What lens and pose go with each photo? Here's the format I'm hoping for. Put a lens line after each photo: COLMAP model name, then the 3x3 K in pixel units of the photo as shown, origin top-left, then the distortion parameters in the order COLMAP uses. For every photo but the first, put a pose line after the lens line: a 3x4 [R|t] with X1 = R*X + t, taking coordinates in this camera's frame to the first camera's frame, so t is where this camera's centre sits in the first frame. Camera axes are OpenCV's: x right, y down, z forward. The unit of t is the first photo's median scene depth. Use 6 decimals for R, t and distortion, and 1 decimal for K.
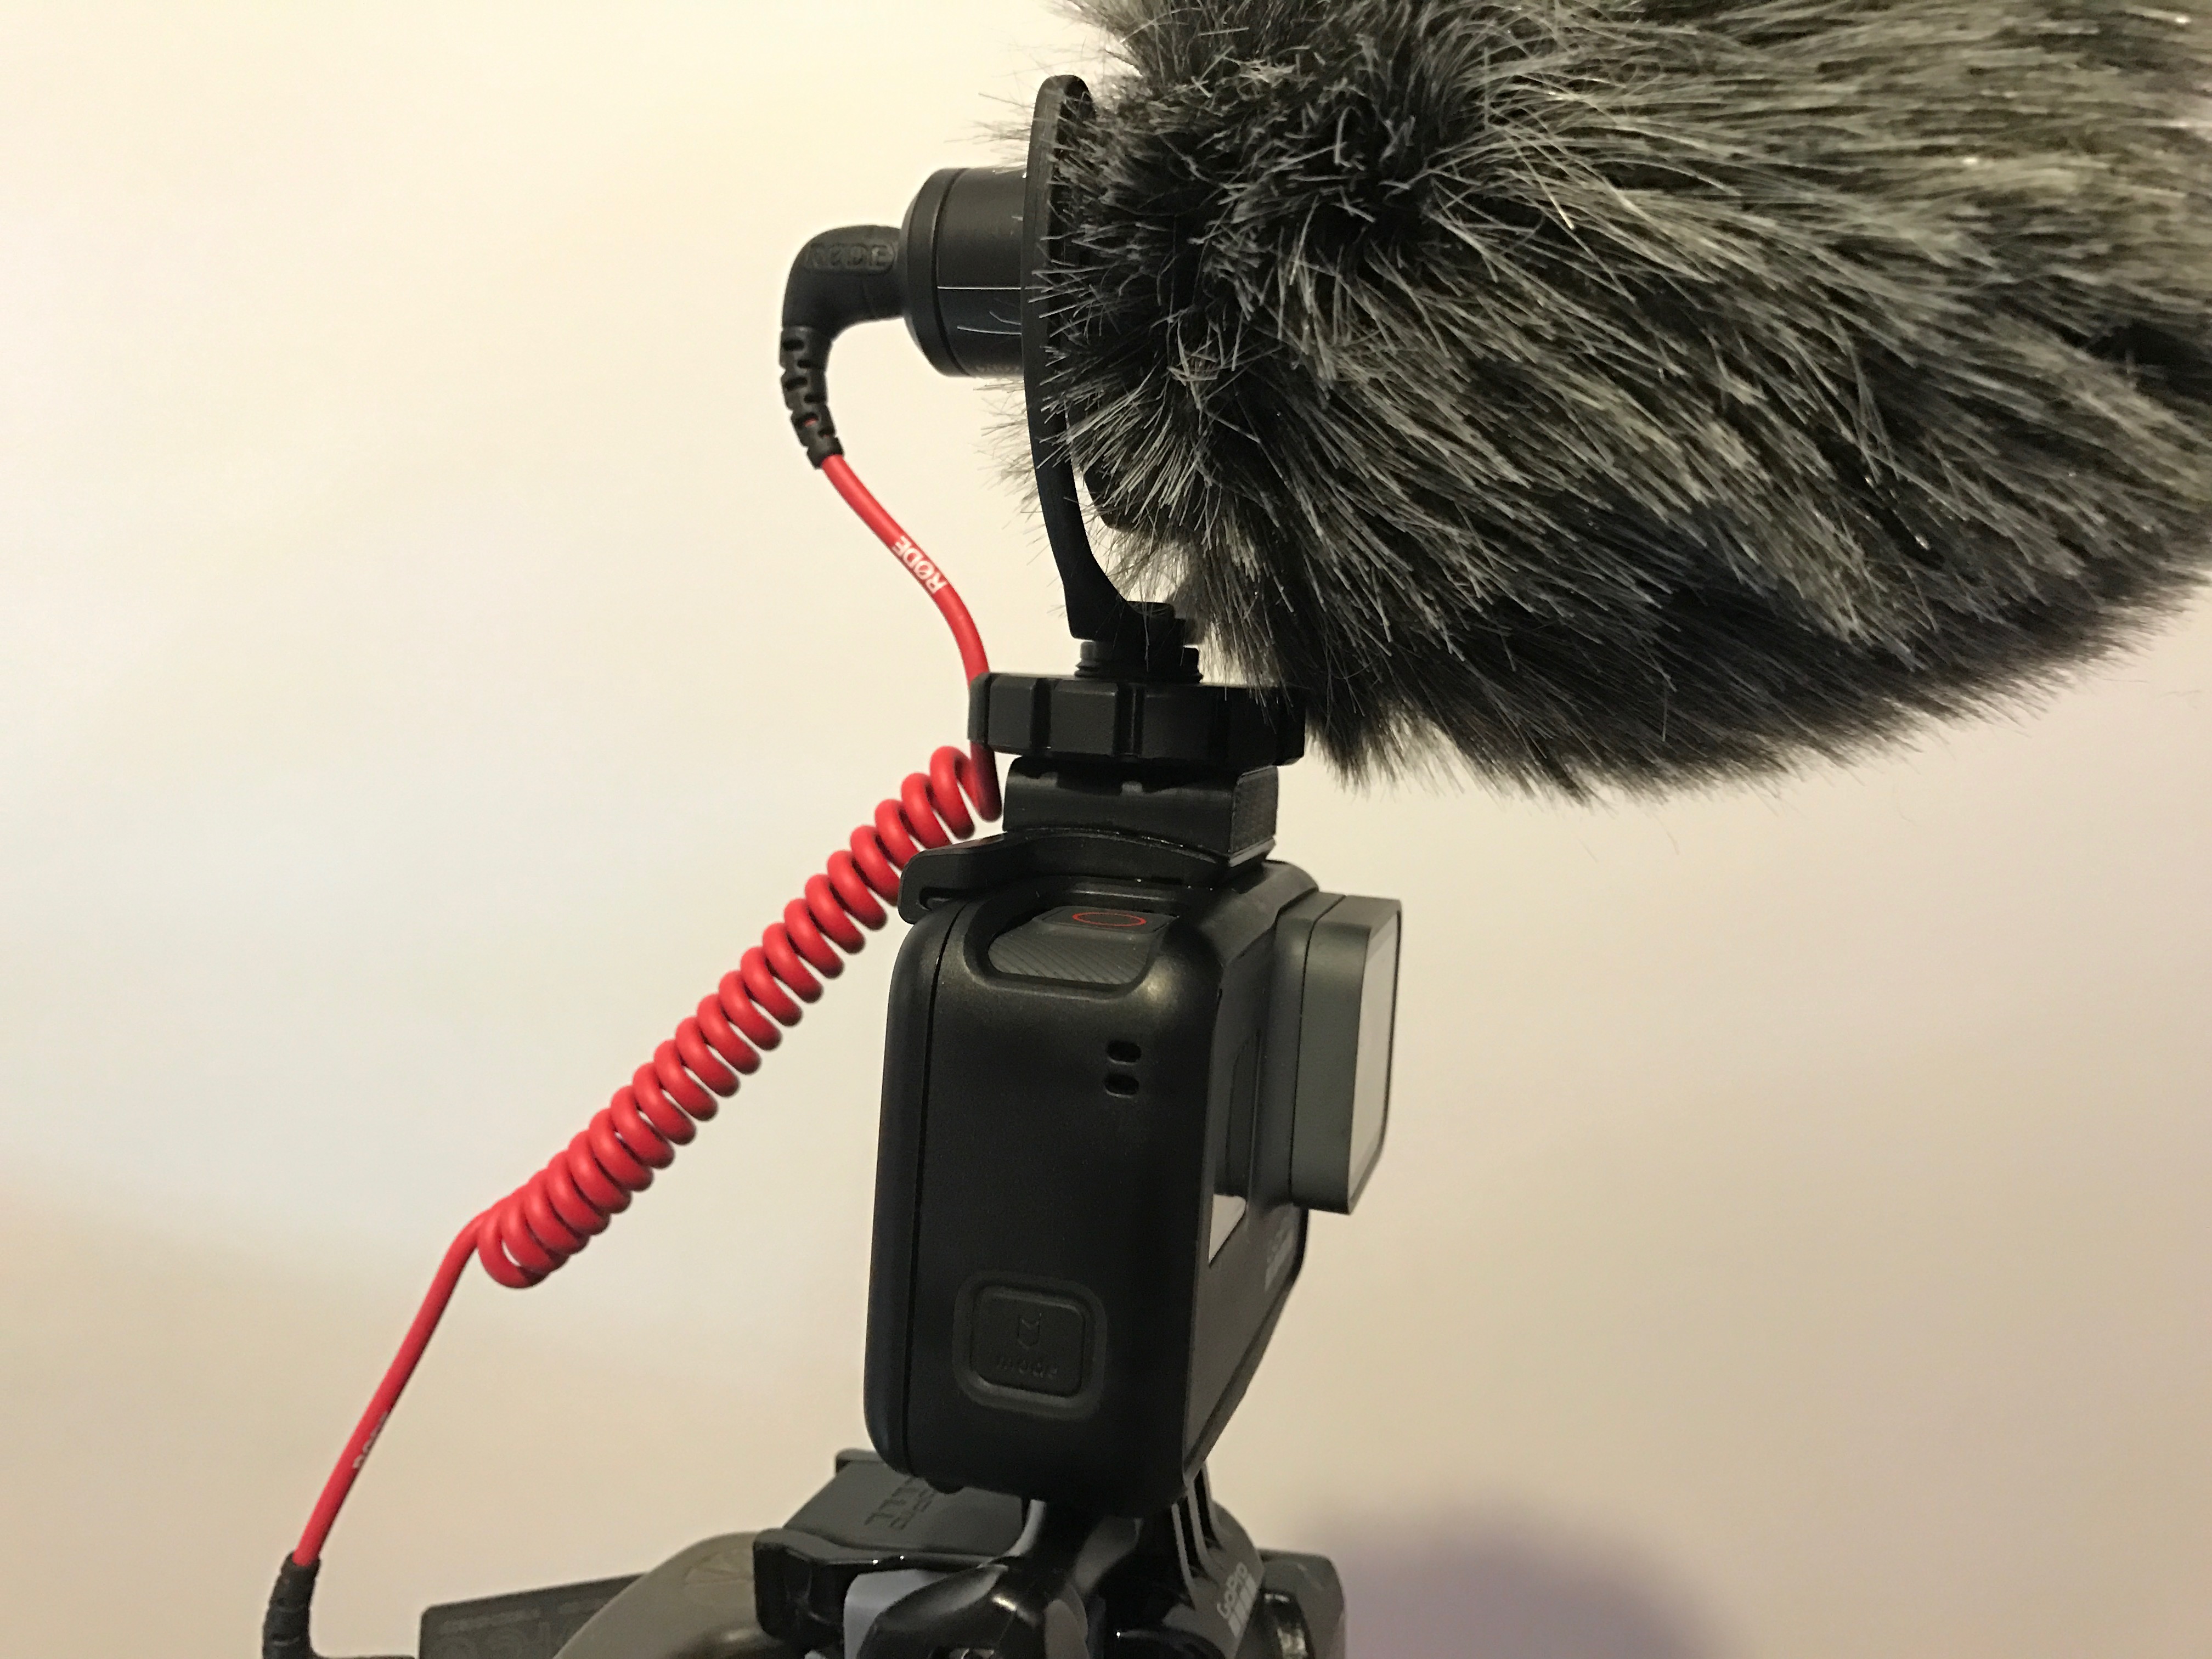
lens RADIAL K [[1825.1, 0, 1106.0], [0, 1825.1, 829.5], [0, 0, 1]] dist [0.000361, 0.001025]
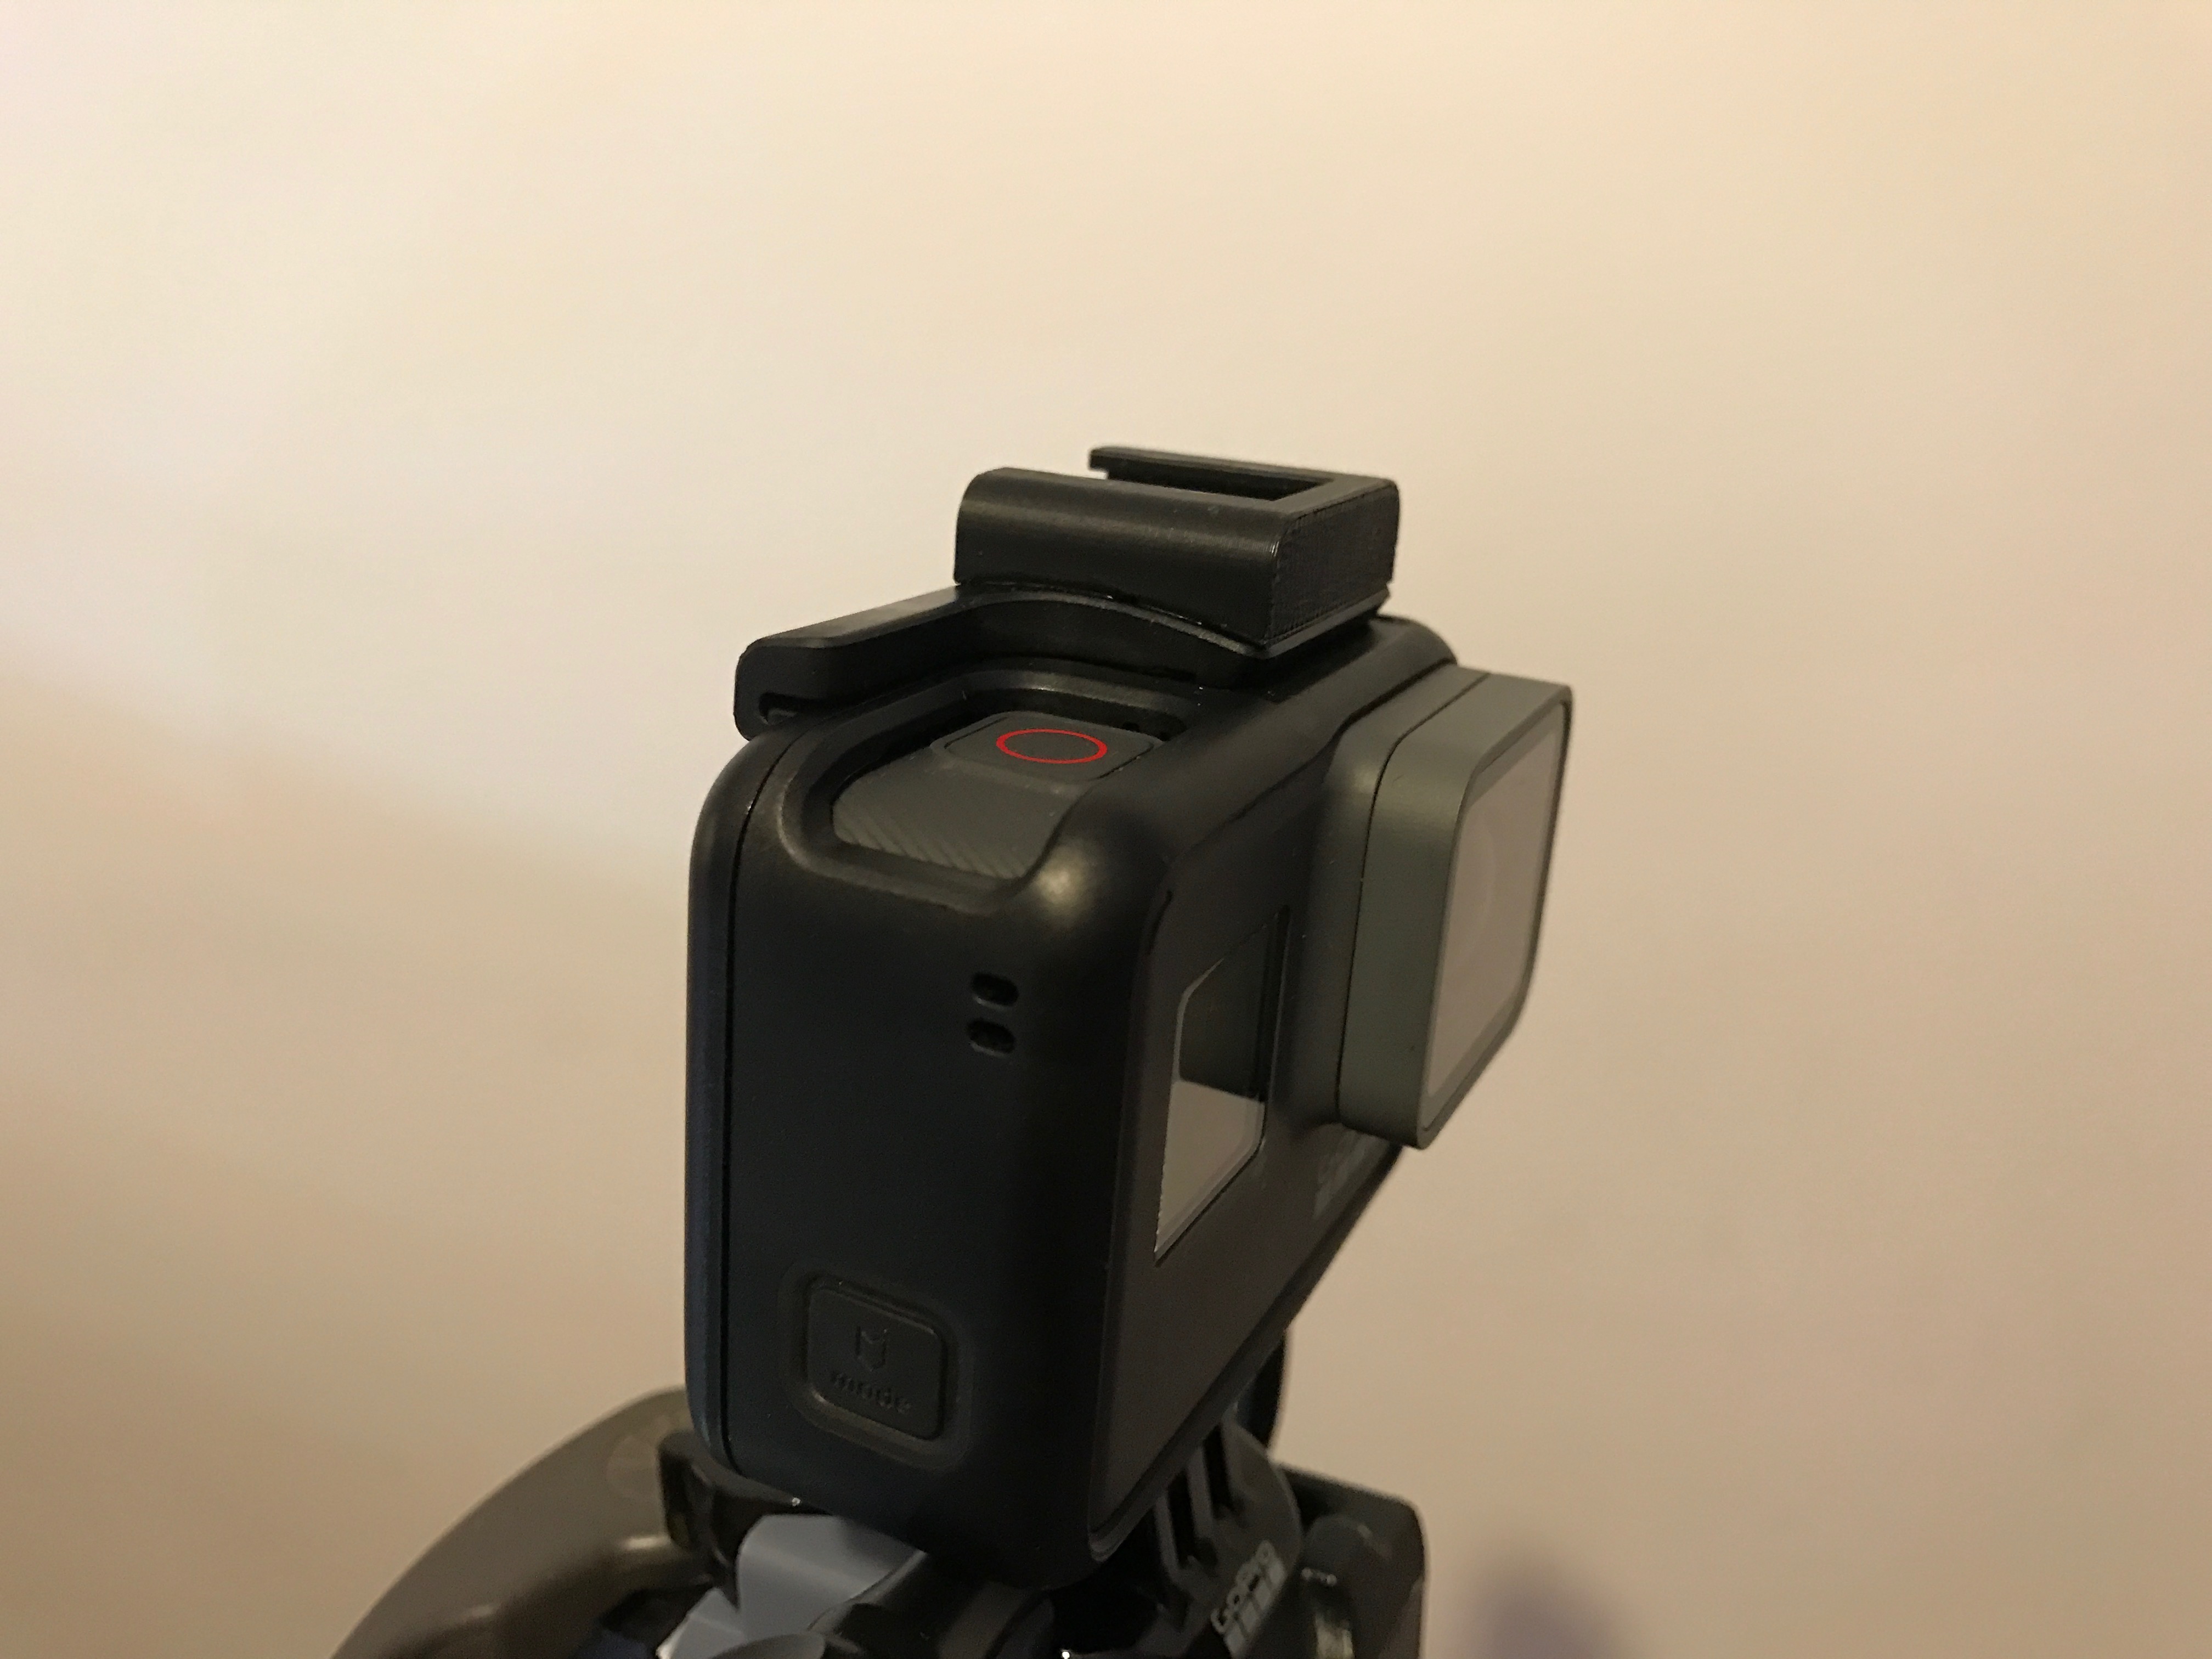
lens RADIAL K [[1821.0, 0, 1106.0], [0, 1821.0, 829.5], [0, 0, 1]] dist [0.095669, 0.000242]
pose [[0.978210, 0.078984, -0.192007, 0.137620], [-0.031084, 0.970102, 0.240697, -0.074650], [0.205278, -0.229484, 0.951419, 0.328069]]
